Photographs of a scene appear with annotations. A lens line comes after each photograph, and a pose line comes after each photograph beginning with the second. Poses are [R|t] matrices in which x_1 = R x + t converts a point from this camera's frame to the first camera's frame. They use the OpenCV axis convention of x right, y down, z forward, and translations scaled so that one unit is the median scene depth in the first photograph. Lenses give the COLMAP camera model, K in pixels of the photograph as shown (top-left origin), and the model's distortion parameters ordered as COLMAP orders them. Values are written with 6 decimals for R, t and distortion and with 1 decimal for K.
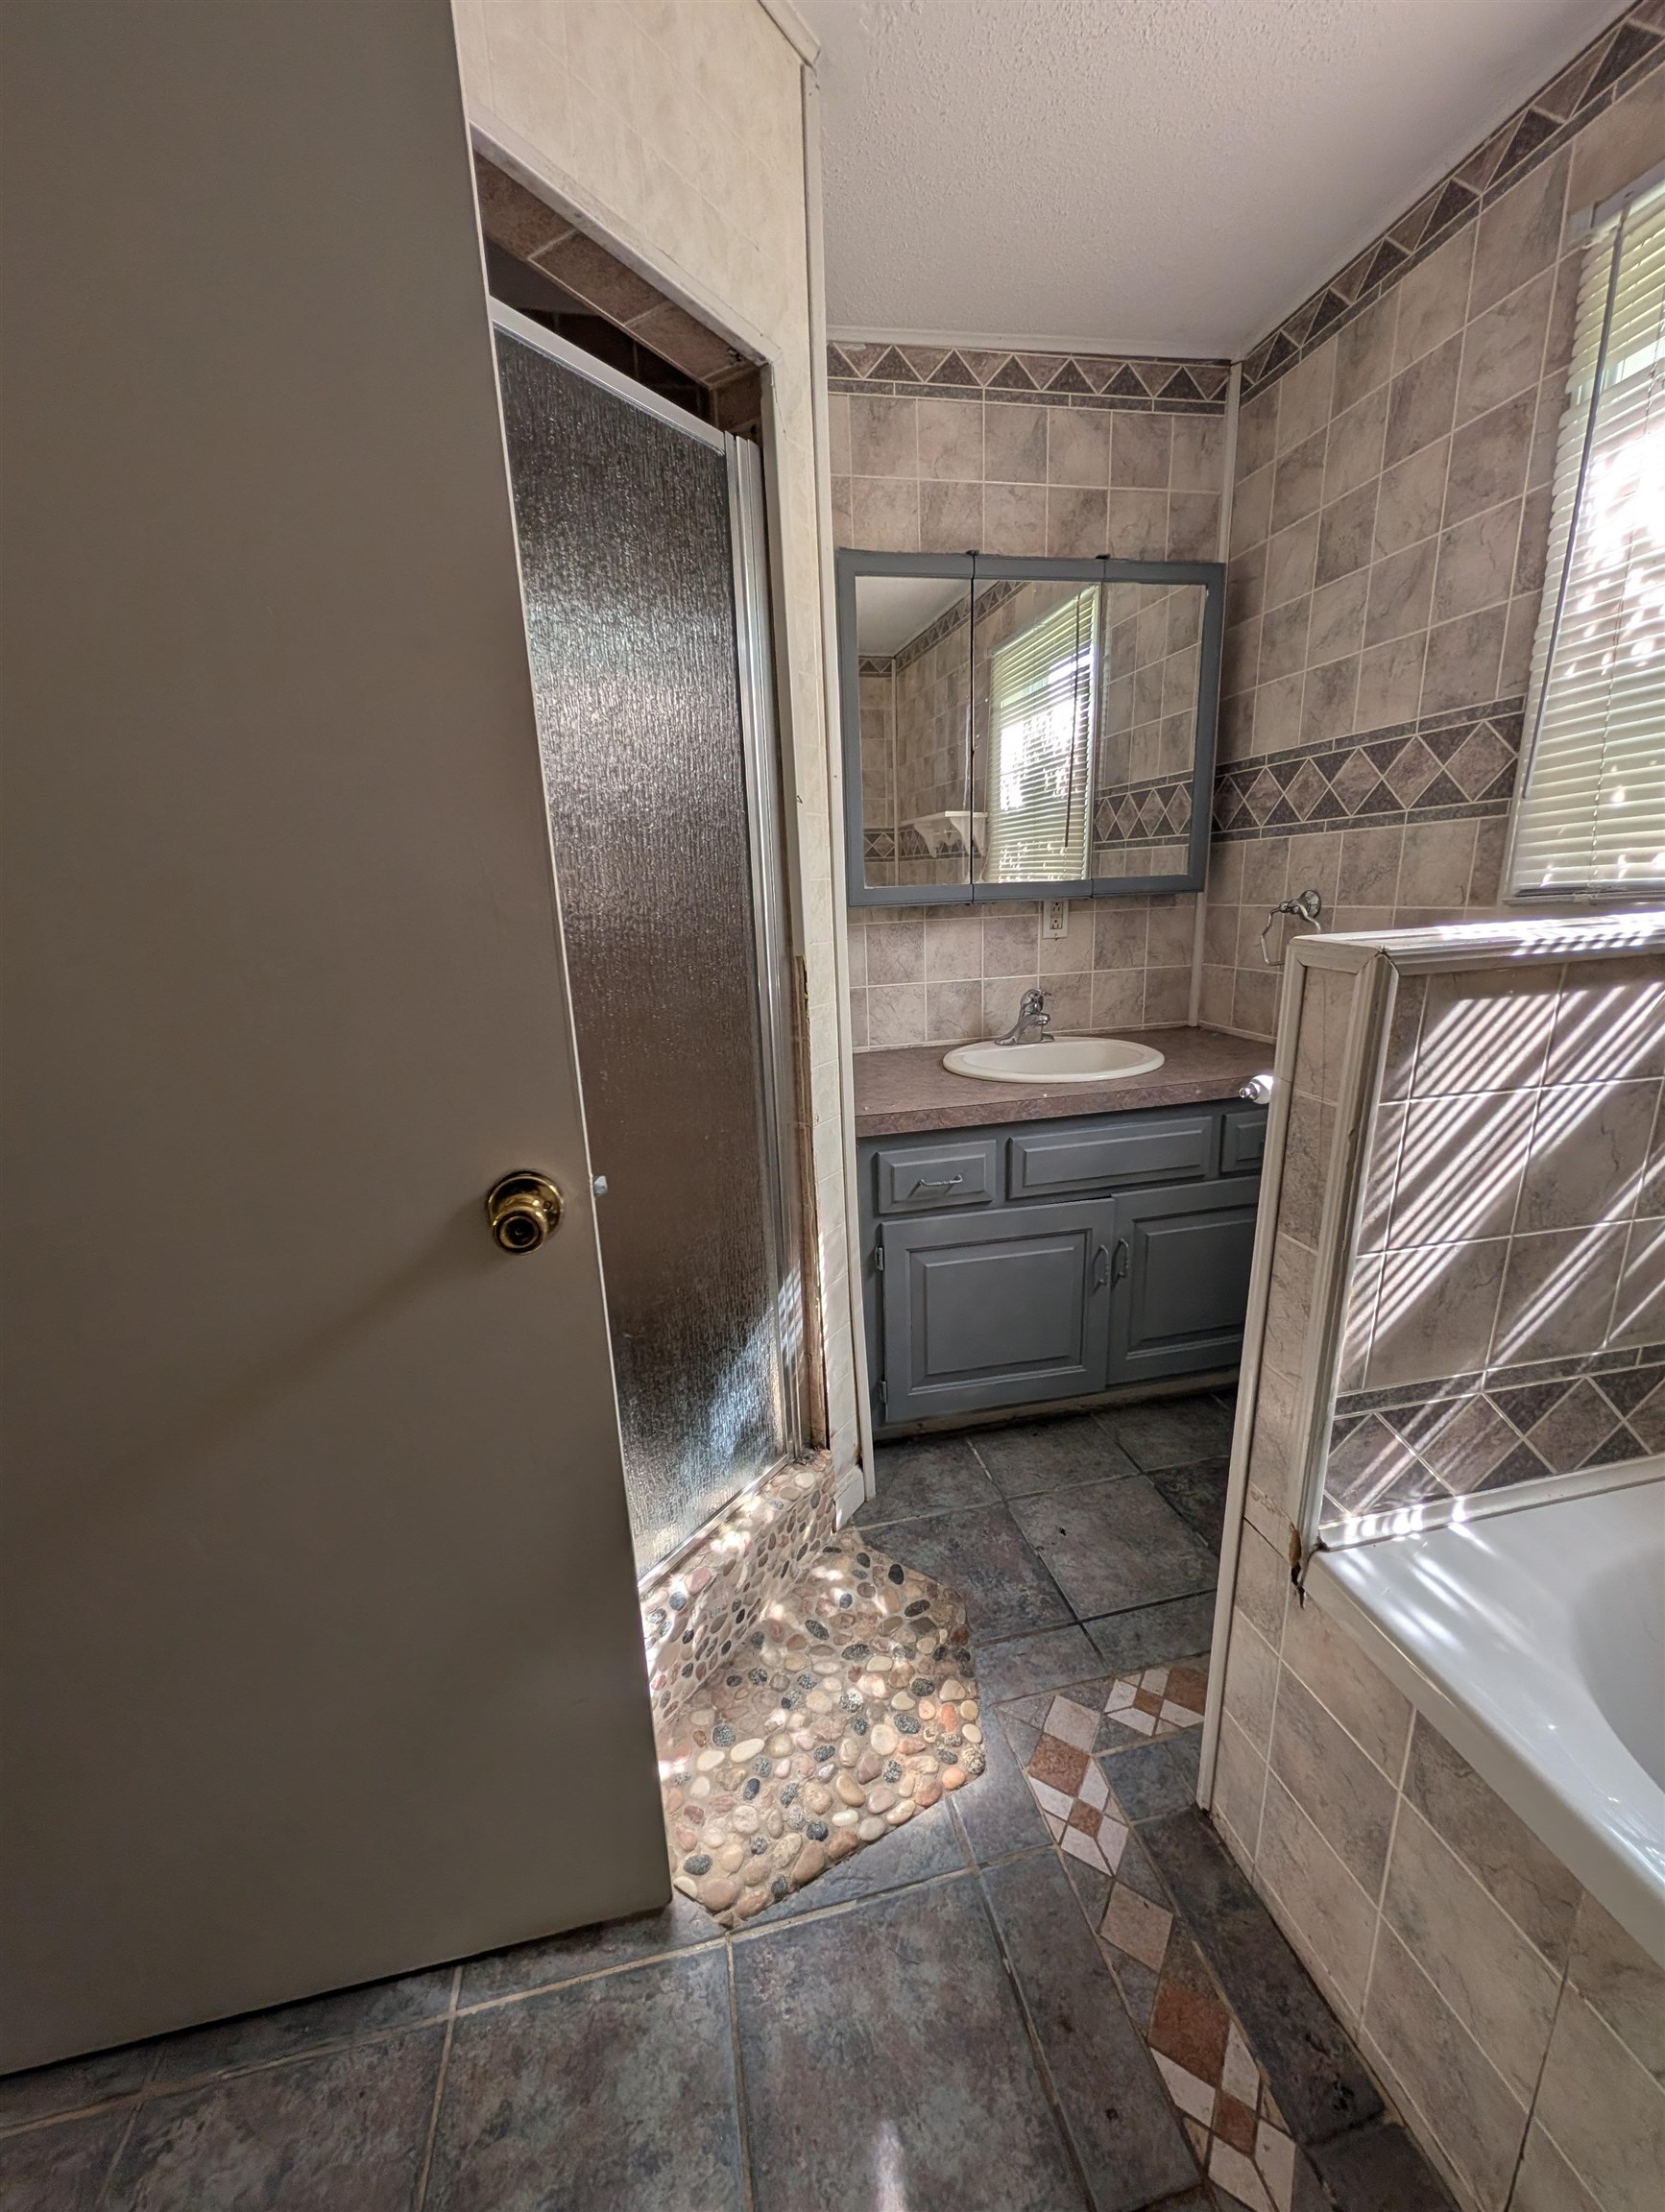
lens RADIAL K [[851.5, 0, 834.5], [0, 851.5, 1104.7], [0, 0, 1]] dist [-0.001902, -0.000048]
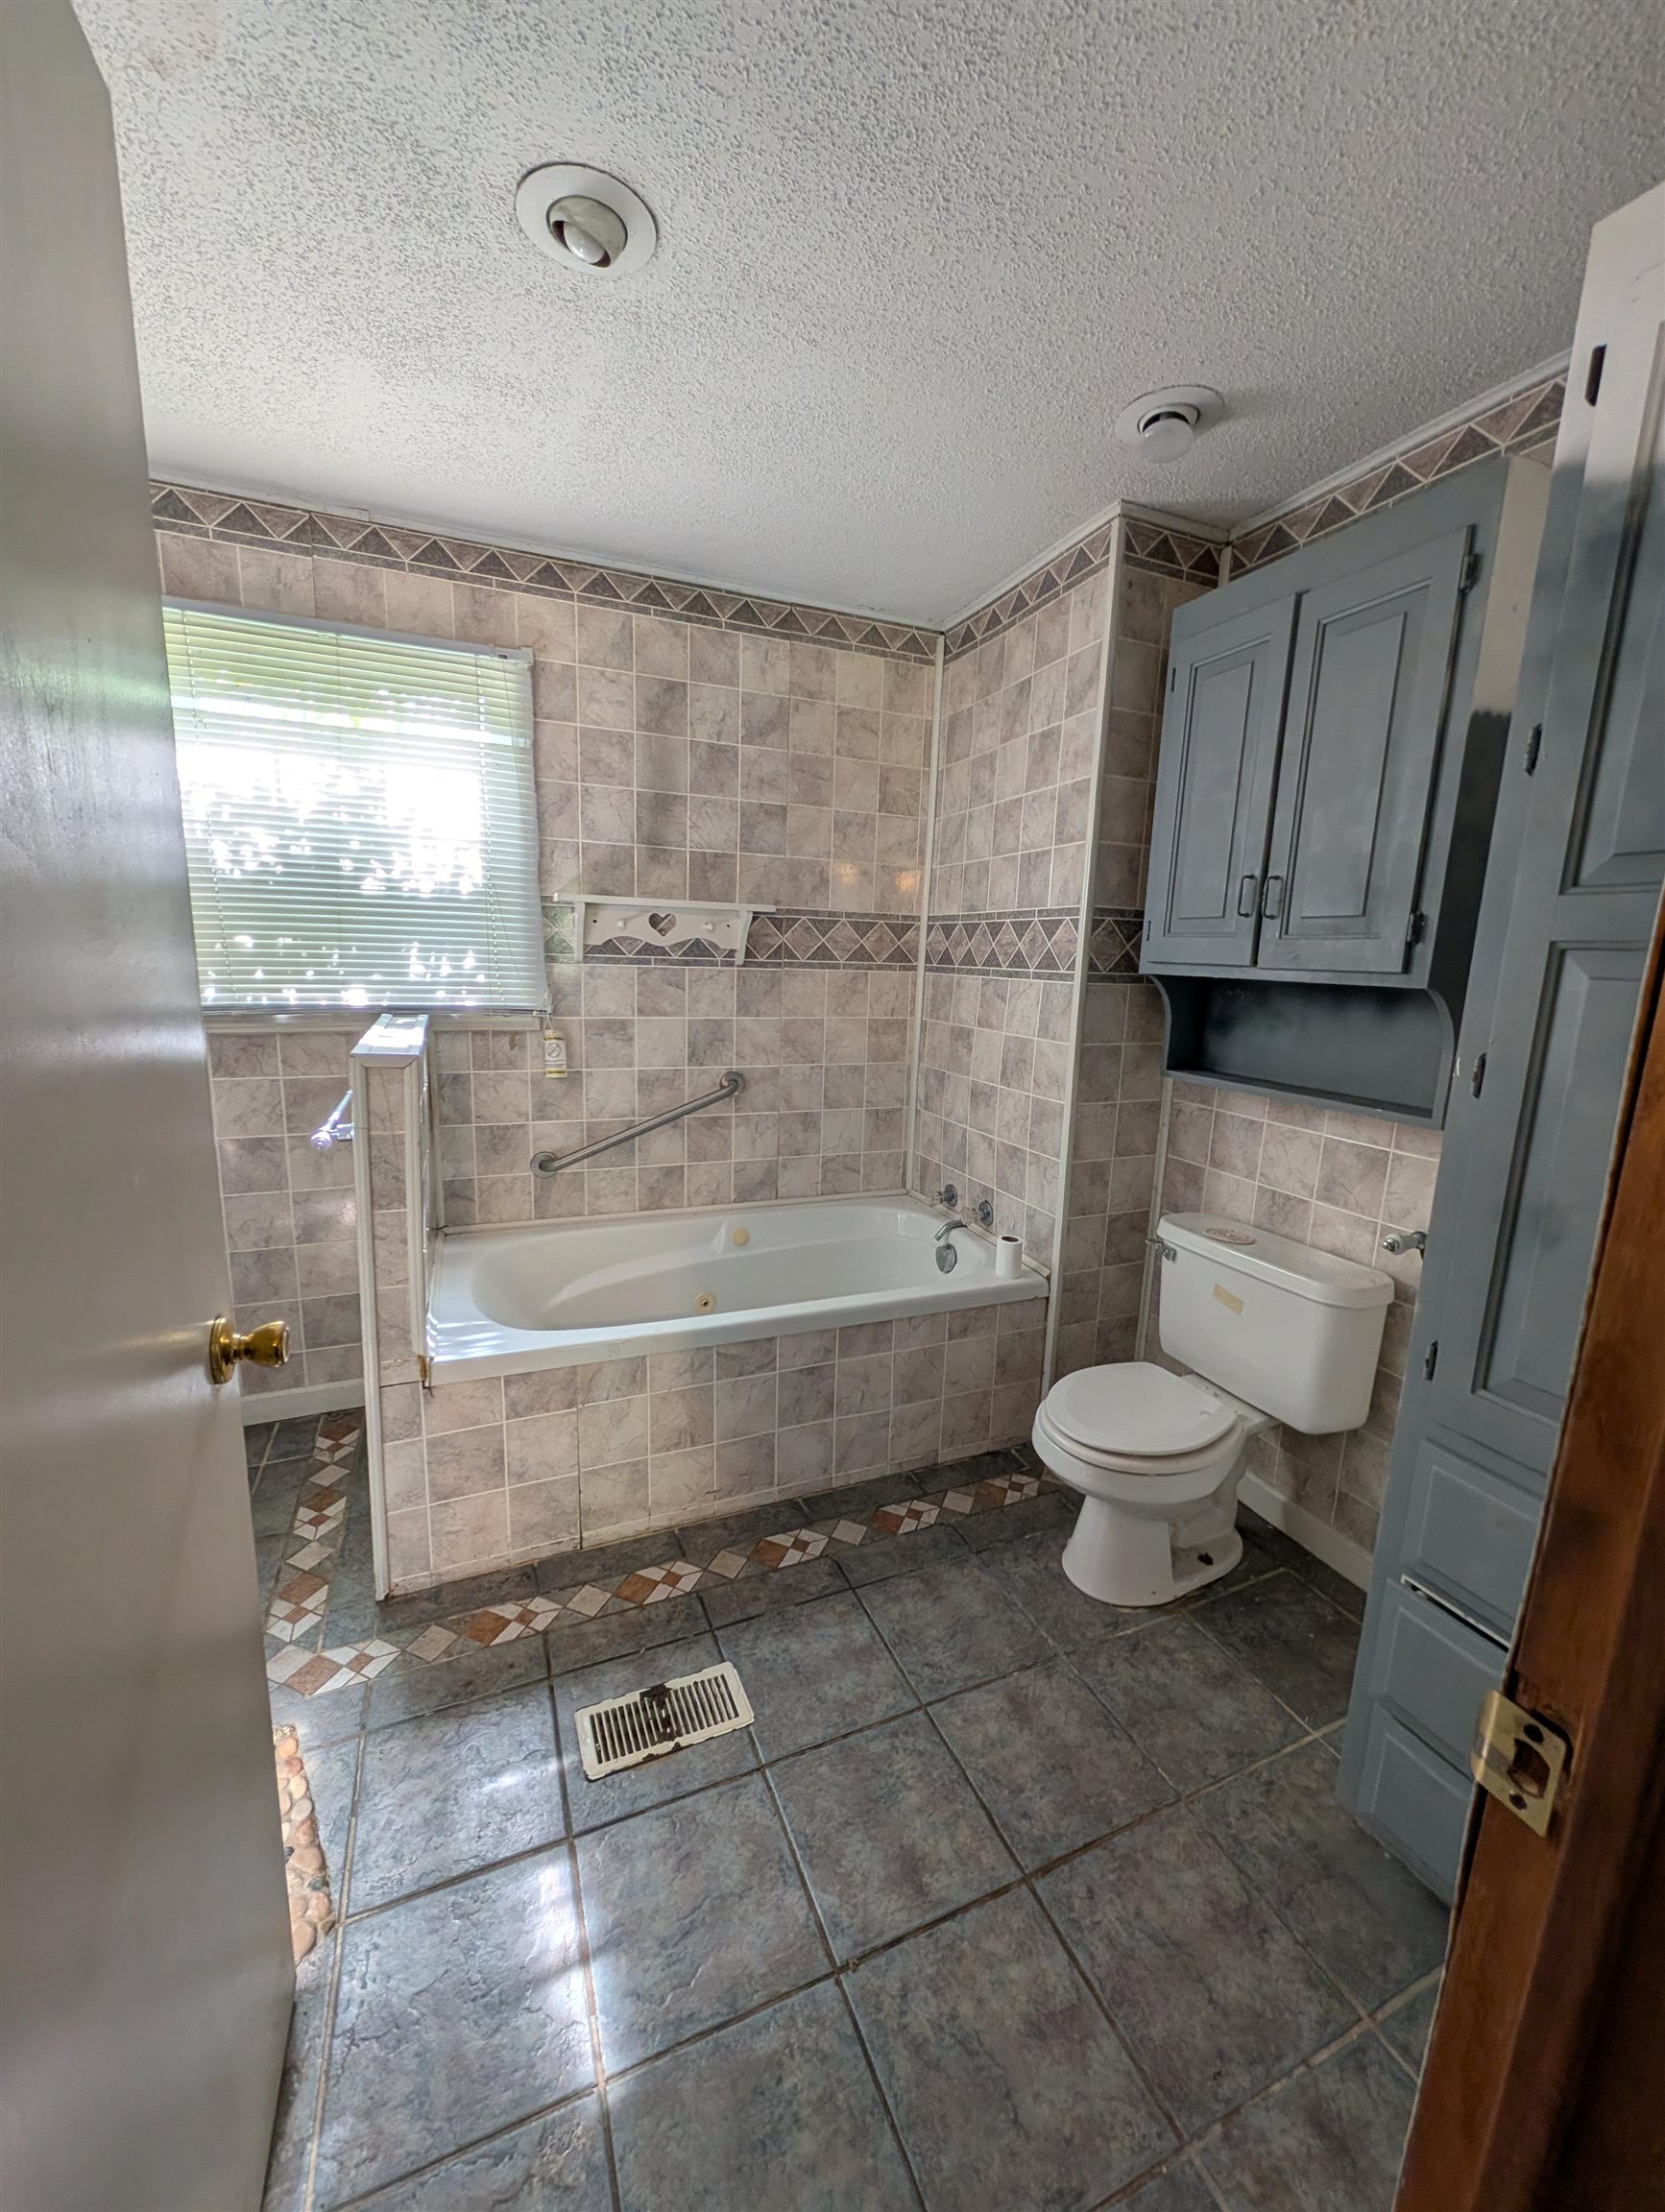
lens RADIAL K [[851.5, 0, 832.0], [0, 851.5, 1100.4], [0, 0, 1]] dist [-0.001902, -0.000048]
pose [[-0.194671, -0.148184, 0.969611, -1.196992], [0.208800, 0.959605, 0.188577, -0.185580], [-0.958387, 0.239165, -0.155866, 0.254612]]
